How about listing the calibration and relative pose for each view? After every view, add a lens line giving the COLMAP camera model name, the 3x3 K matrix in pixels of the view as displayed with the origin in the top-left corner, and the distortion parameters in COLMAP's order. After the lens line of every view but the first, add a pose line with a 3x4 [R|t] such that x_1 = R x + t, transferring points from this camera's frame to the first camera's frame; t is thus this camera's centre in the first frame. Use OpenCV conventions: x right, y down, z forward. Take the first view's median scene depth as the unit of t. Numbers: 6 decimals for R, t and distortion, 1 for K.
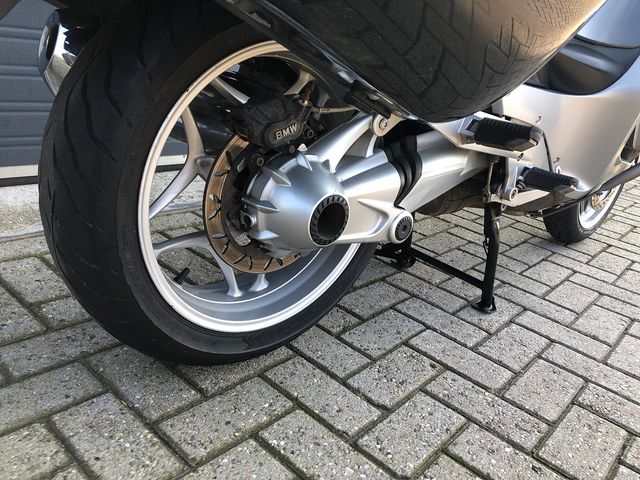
lens RADIAL K [[530.8, 0, 322.1], [0, 530.8, 230.7], [0, 0, 1]] dist [0.011385, -0.013599]
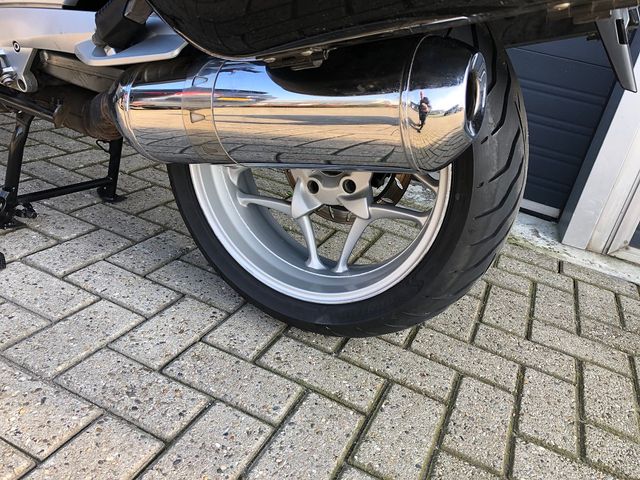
lens RADIAL K [[530.8, 0, 322.1], [0, 530.8, 230.7], [0, 0, 1]] dist [0.011385, -0.013599]
pose [[0.326426, 0.290140, -0.899591, 1.723491], [-0.454314, 0.882742, 0.119854, -0.265055], [0.828882, 0.369574, 0.419965, 1.487051]]
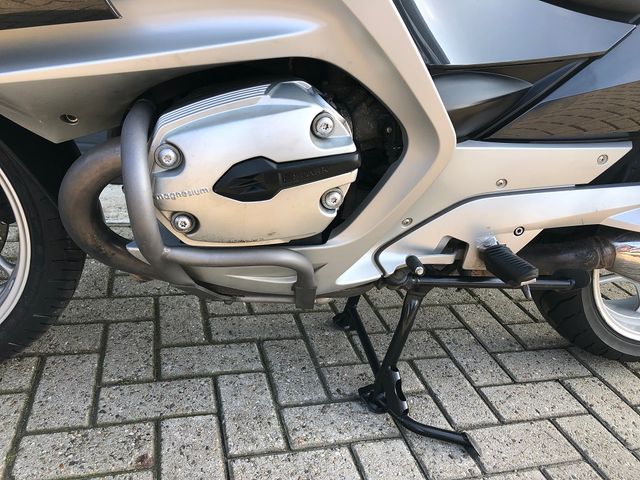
lens RADIAL K [[529.1, 0, 320.0], [0, 529.1, 240.0], [0, 0, 1]] dist [0.005441, 0.006121]
pose [[0.847974, 0.170439, -0.501887, 0.820634], [-0.181401, 0.983029, 0.027344, -0.147490], [0.498030, 0.067856, 0.864501, 0.439932]]
